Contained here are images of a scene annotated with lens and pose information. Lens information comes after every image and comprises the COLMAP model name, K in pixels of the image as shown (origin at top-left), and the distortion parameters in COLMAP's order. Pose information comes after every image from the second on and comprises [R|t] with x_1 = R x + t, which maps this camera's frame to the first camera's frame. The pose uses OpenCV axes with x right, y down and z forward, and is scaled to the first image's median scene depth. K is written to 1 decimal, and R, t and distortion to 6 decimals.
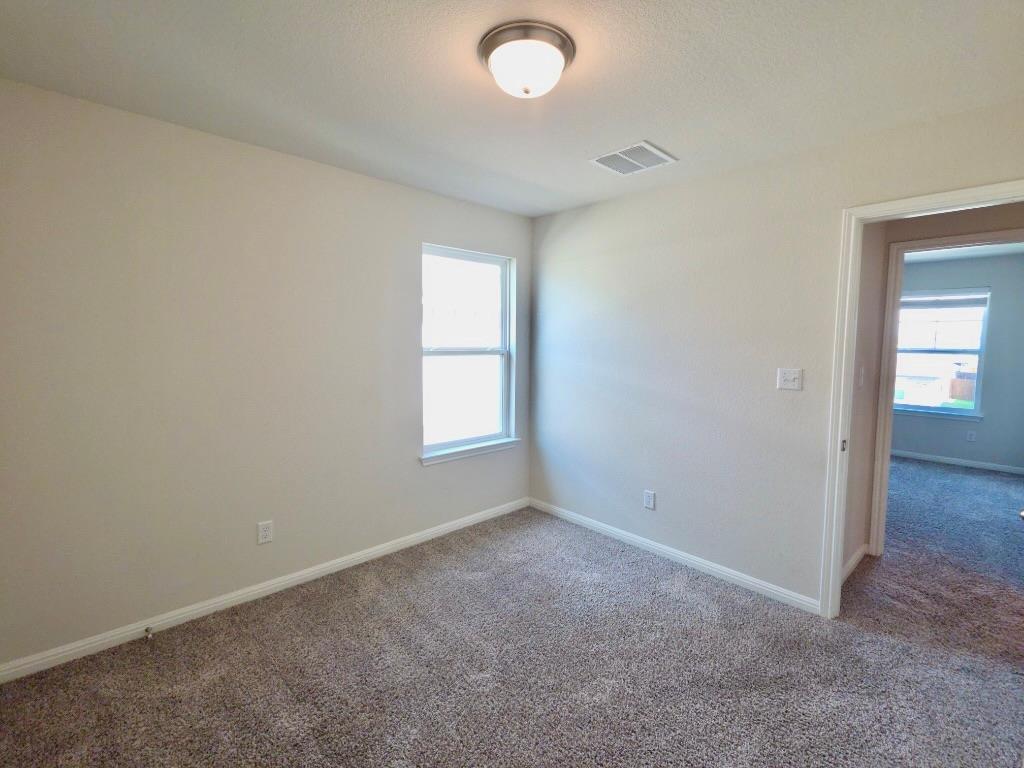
lens RADIAL K [[492.4, 0, 518.0], [0, 492.4, 380.0], [0, 0, 1]] dist [0.026794, -0.000298]
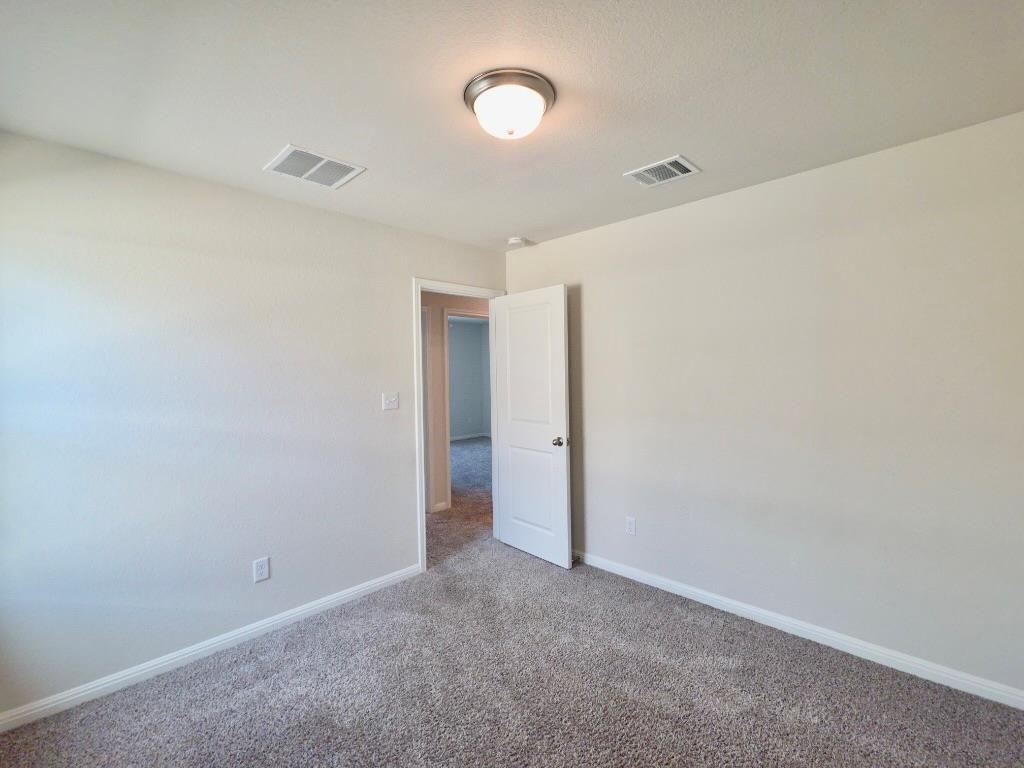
lens RADIAL K [[509.3, 0, 518.6], [0, 509.3, 377.5], [0, 0, 1]] dist [0.013231, -0.006290]
pose [[-0.104004, -0.018584, 0.994403, -0.816636], [0.097946, 0.994774, 0.028835, -0.070424], [-0.989742, 0.100397, -0.101640, 0.870443]]
